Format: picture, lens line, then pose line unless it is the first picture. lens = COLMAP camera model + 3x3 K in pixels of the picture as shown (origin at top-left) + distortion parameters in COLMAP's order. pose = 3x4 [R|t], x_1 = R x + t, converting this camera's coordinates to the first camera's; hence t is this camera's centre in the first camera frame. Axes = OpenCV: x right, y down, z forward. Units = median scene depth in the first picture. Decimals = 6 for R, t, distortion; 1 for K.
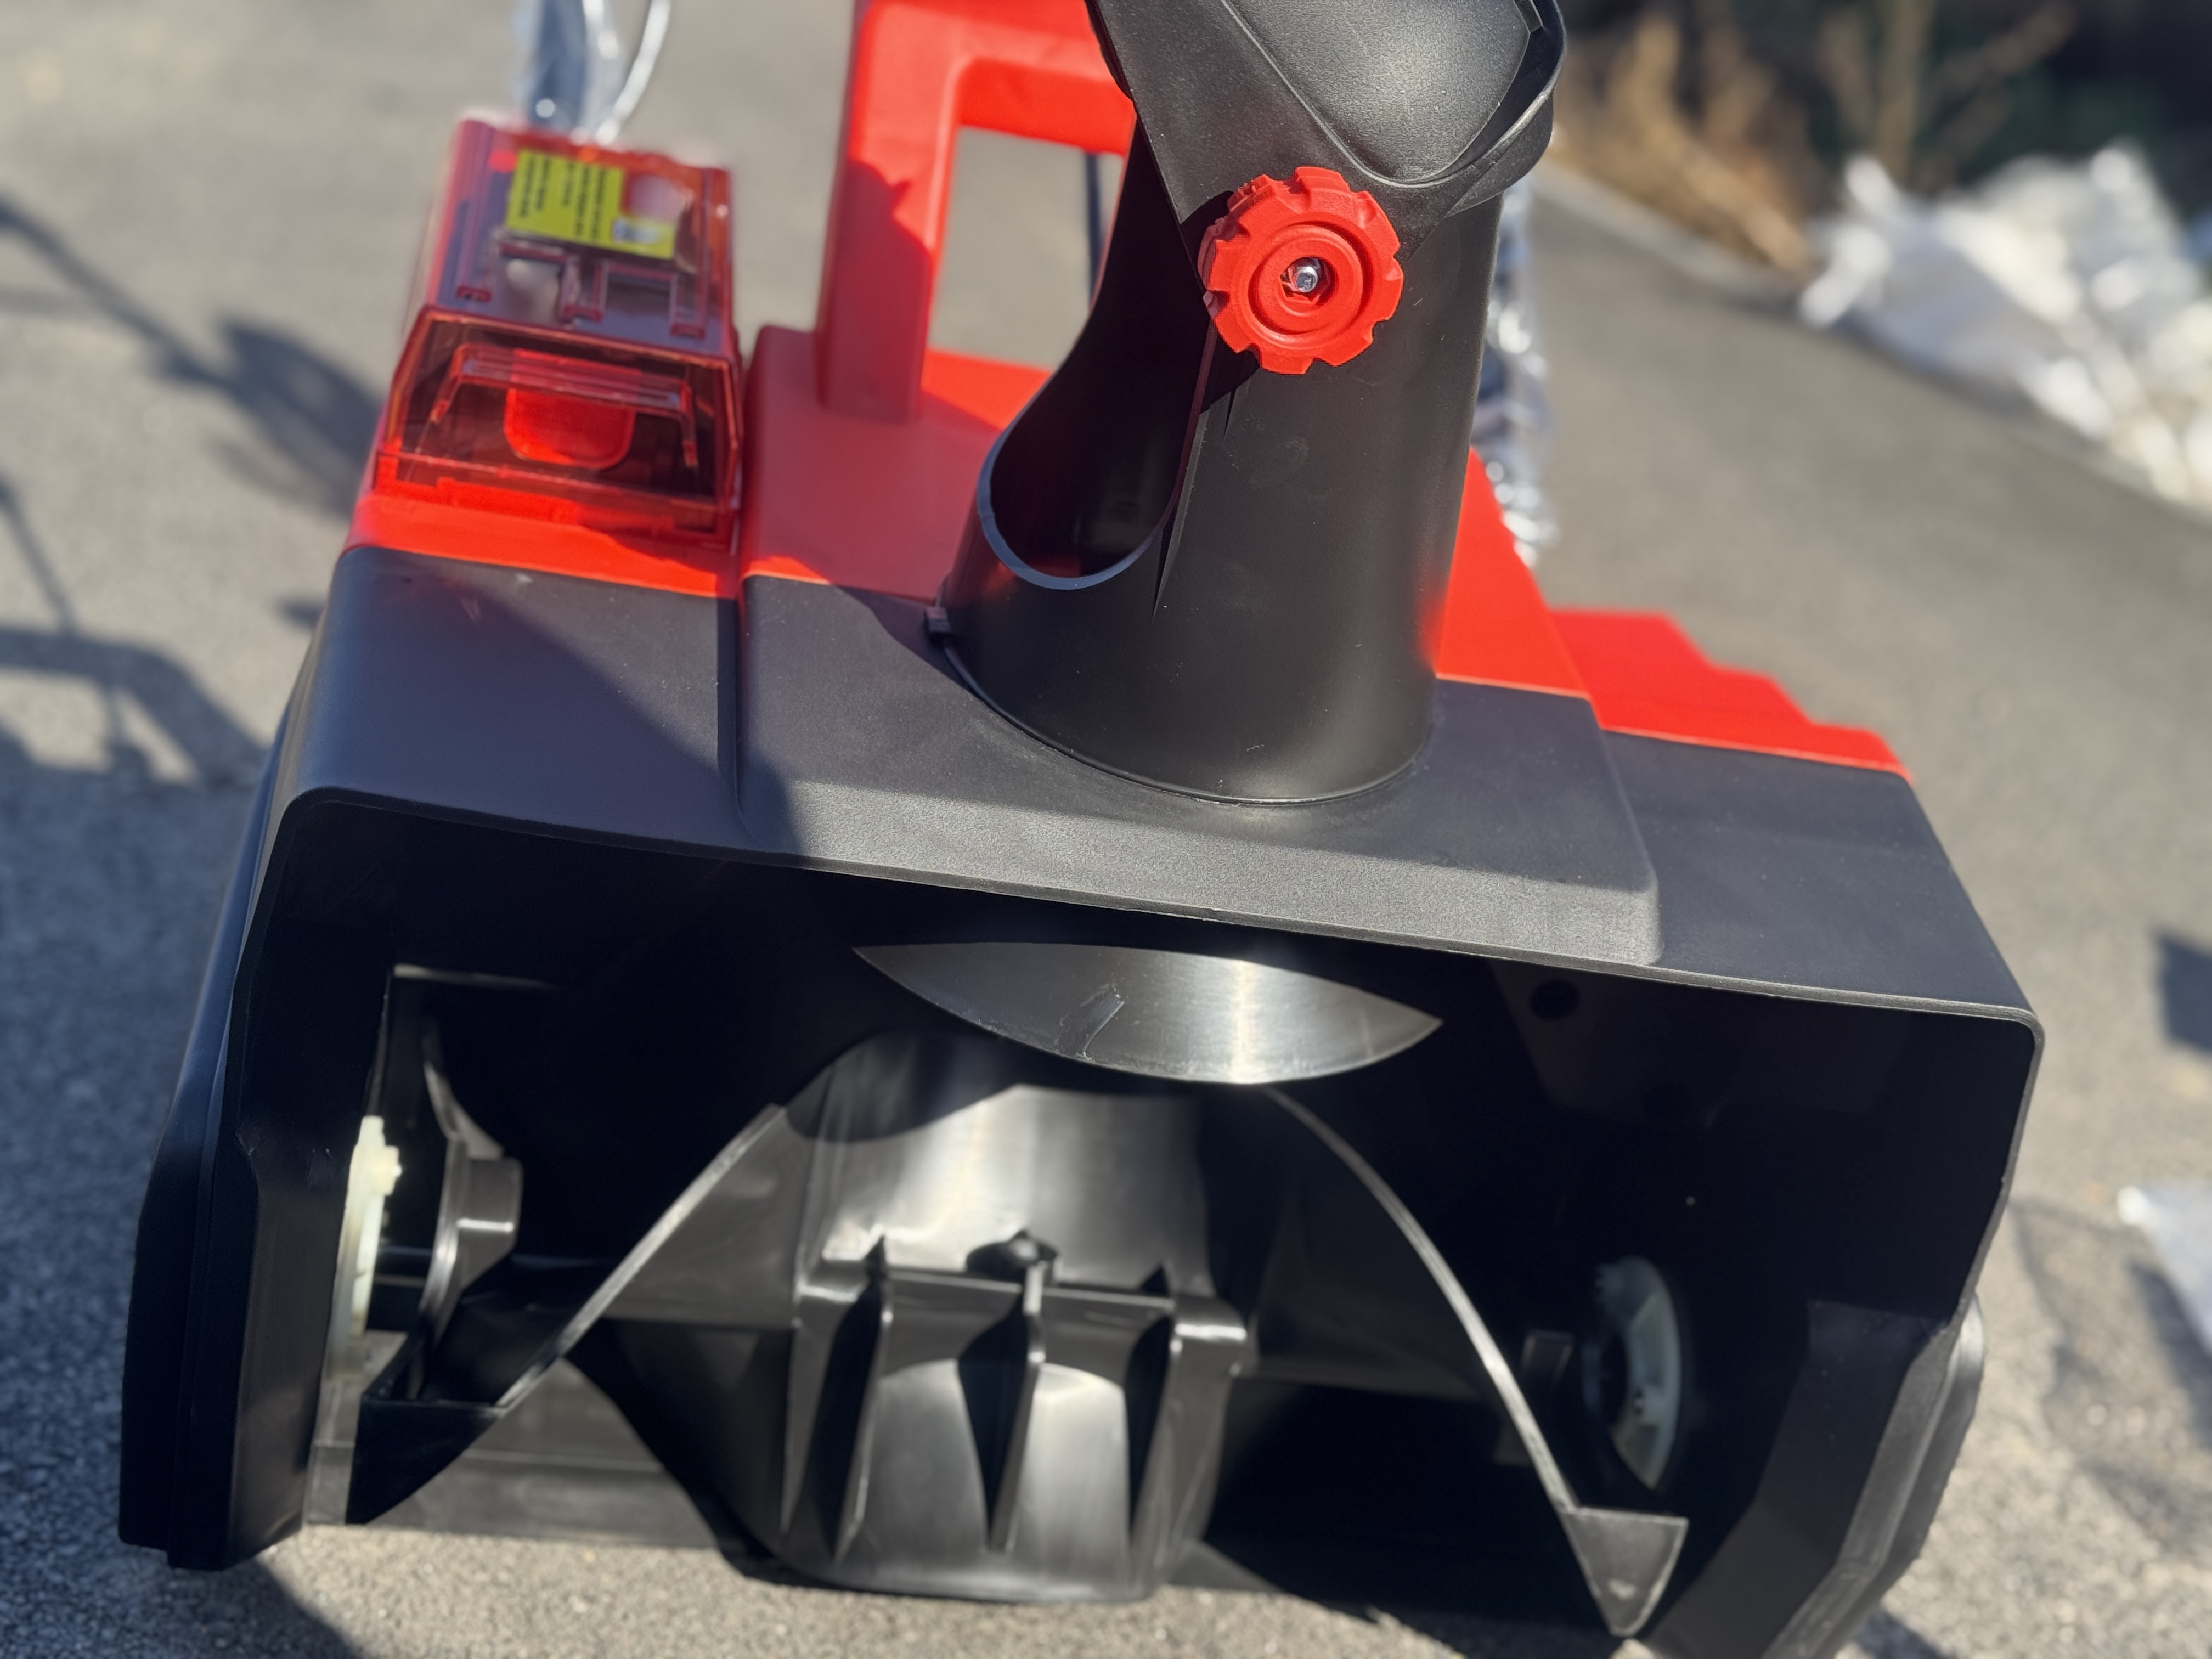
lens RADIAL K [[3066.3, 0, 1130.0], [0, 3066.3, 824.3], [0, 0, 1]] dist [0.214601, -0.591831]
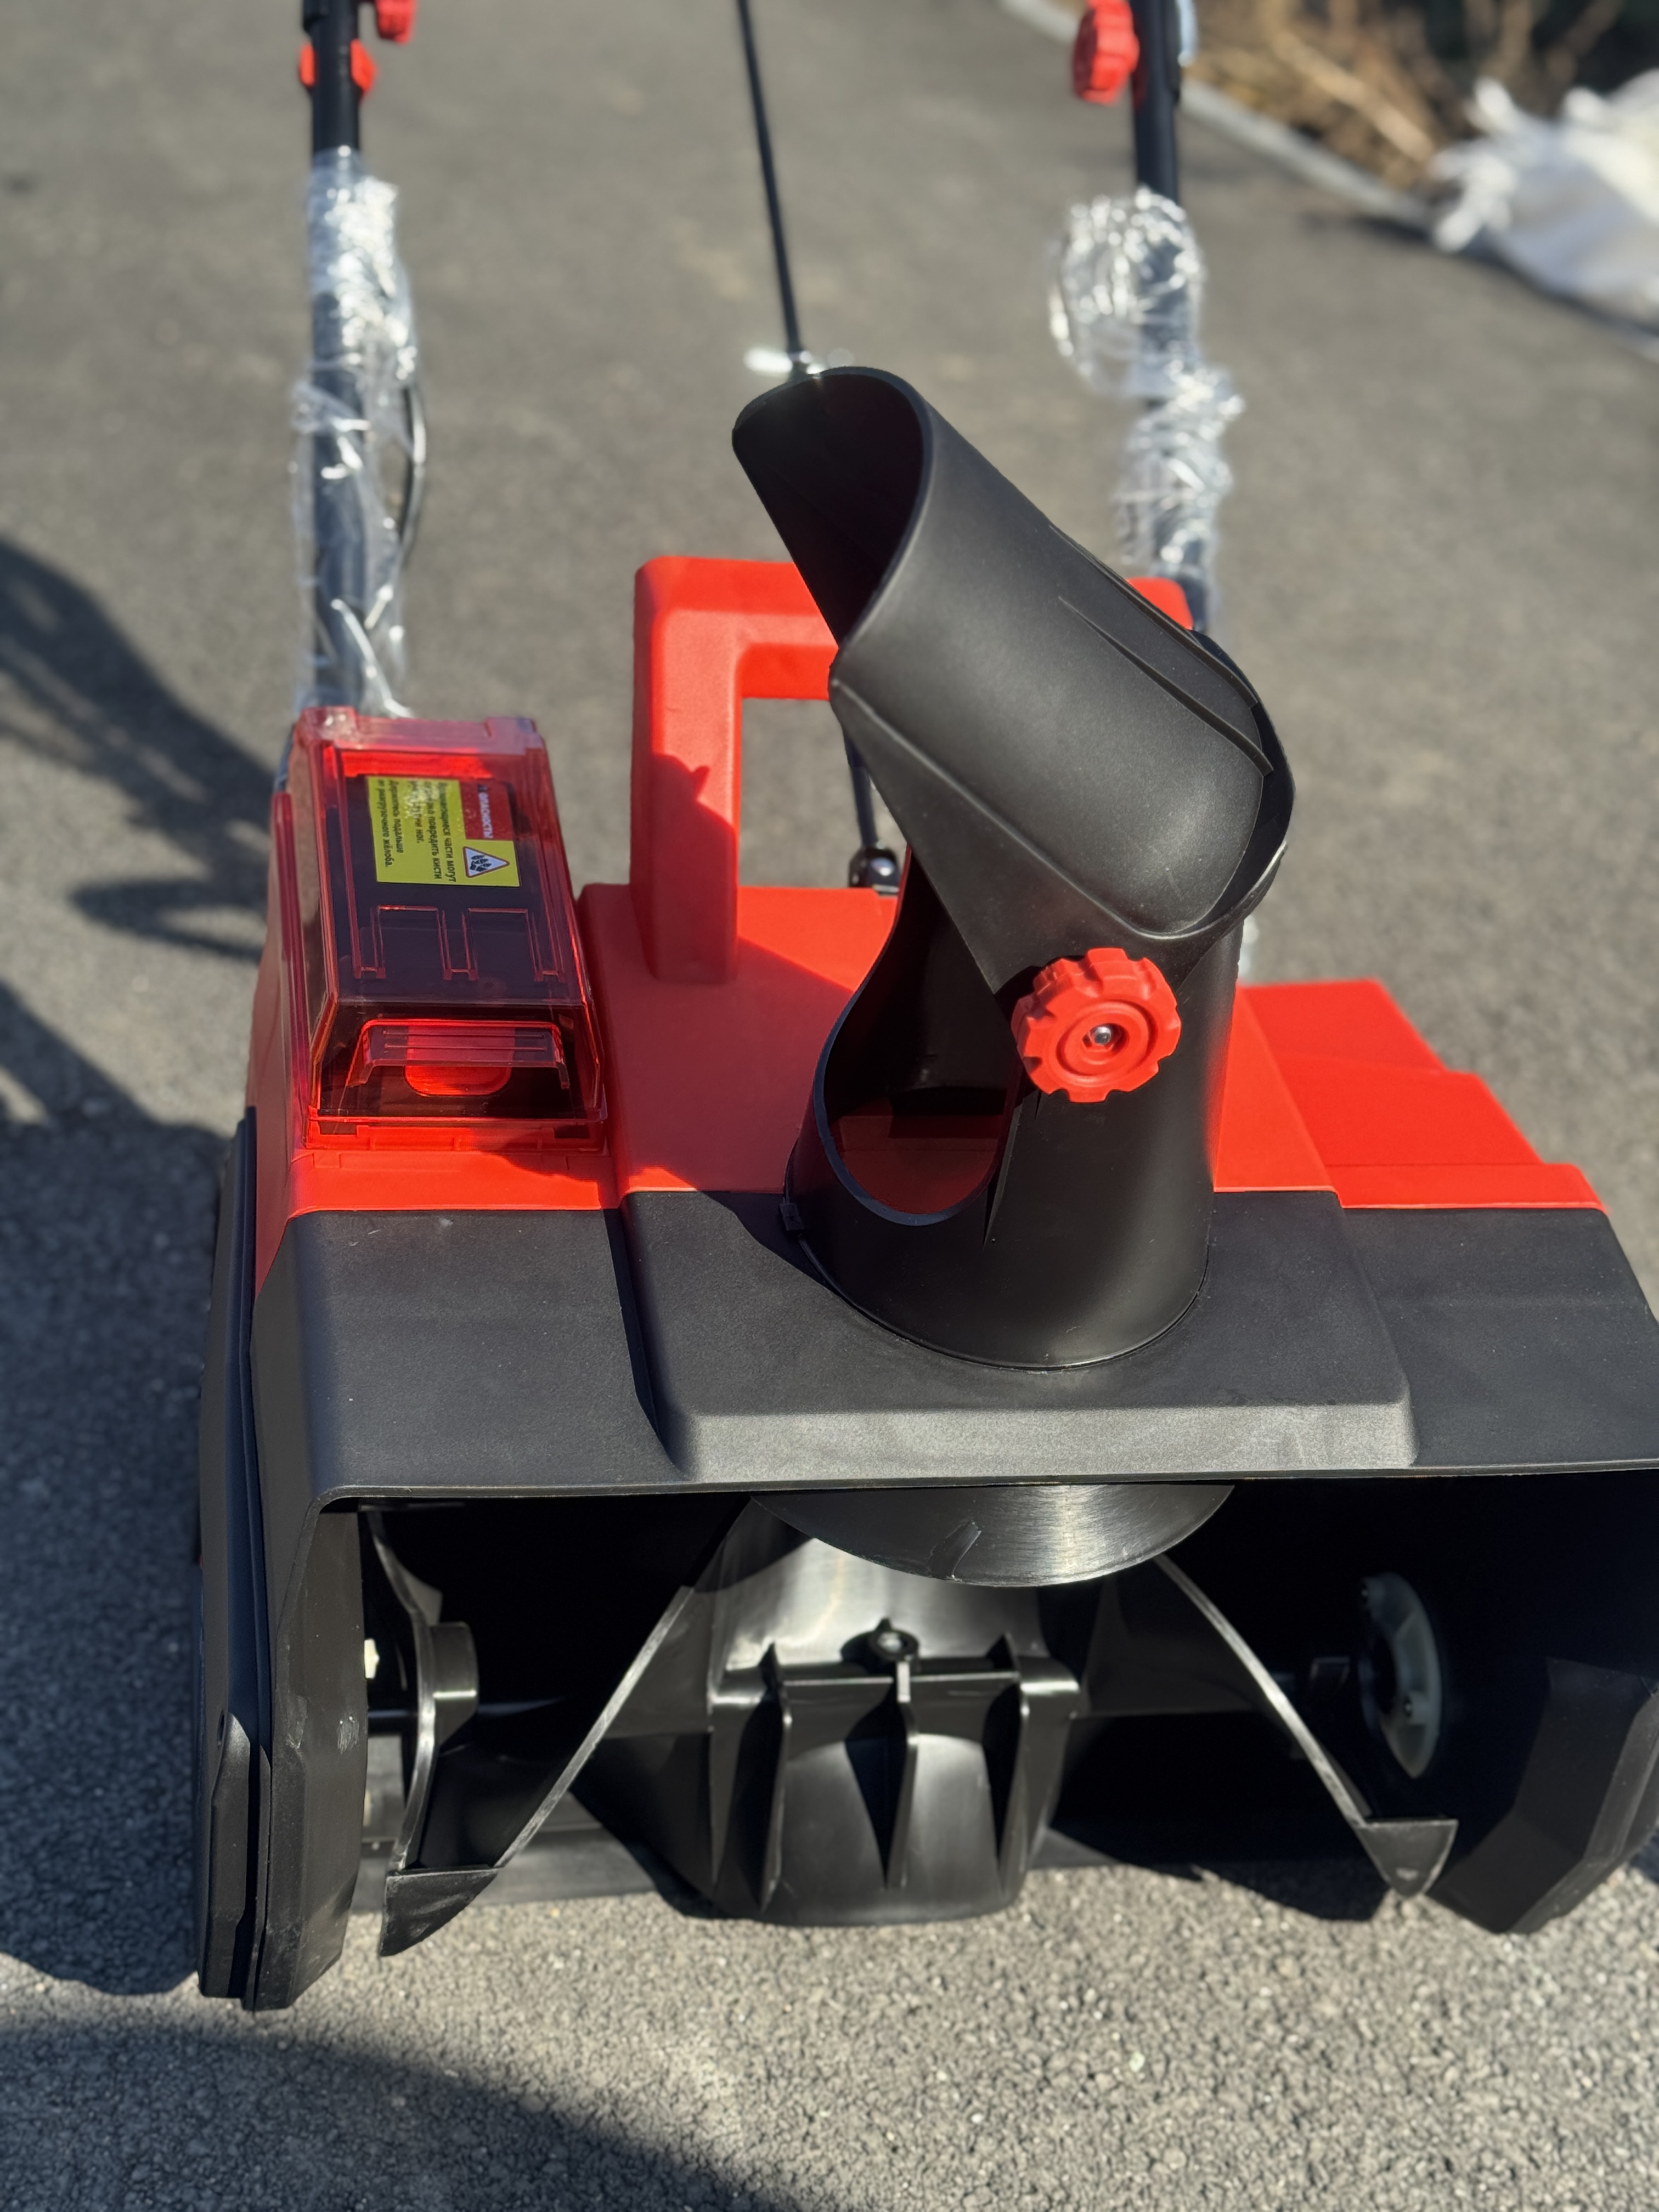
lens RADIAL K [[3066.3, 0, 841.3], [0, 3066.3, 1106.1], [0, 0, 1]] dist [0.214601, -0.591831]
pose [[0.995183, -0.097541, 0.009774, -0.044990], [0.094568, 0.981519, 0.166364, -0.270375], [-0.025821, -0.164639, 0.986016, -0.149050]]
